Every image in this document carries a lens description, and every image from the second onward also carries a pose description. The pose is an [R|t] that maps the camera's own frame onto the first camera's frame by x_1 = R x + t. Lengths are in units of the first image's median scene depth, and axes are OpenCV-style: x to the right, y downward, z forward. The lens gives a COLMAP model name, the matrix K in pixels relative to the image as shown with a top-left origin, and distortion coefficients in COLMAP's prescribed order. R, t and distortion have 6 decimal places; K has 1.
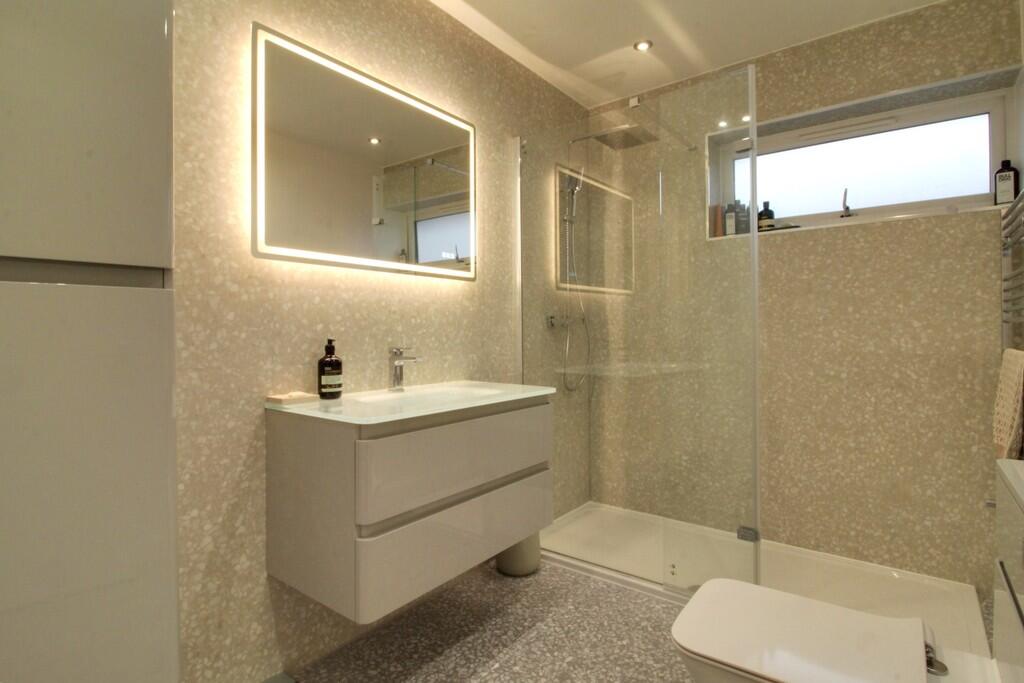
lens RADIAL K [[517.3, 0, 511.8], [0, 517.3, 331.2], [0, 0, 1]] dist [0.000750, -0.015668]
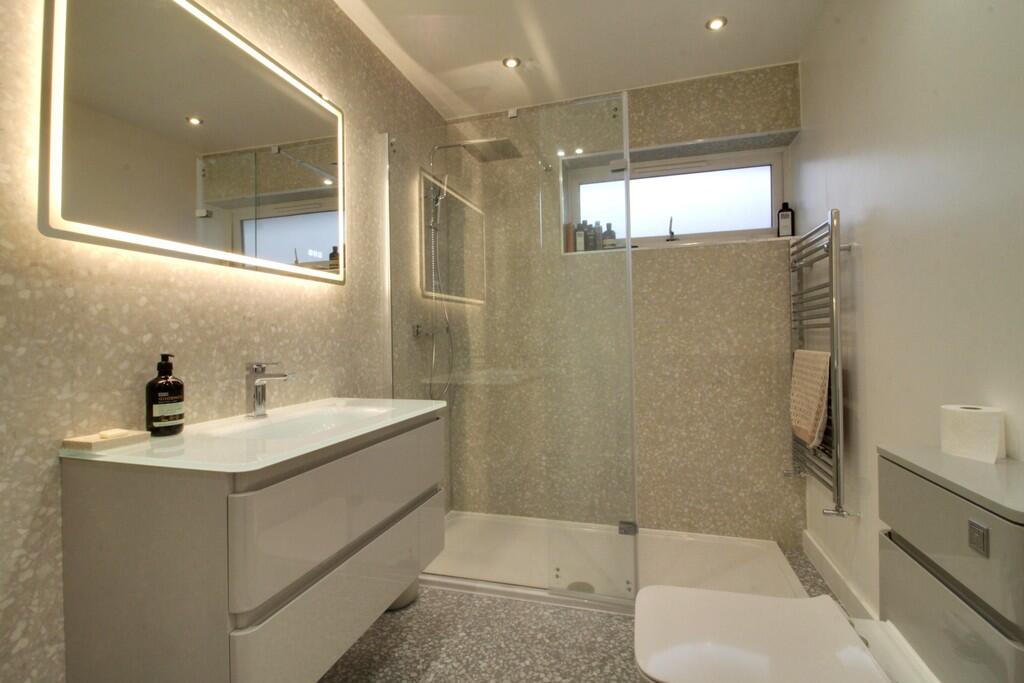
lens RADIAL K [[473.4, 0, 511.6], [0, 473.4, 331.1], [0, 0, 1]] dist [0.002116, -0.013899]
pose [[0.931322, -0.004807, 0.364165, -0.101441], [0.012018, 0.999774, -0.017538, 0.000266], [-0.363998, 0.020710, 0.931169, 0.142469]]
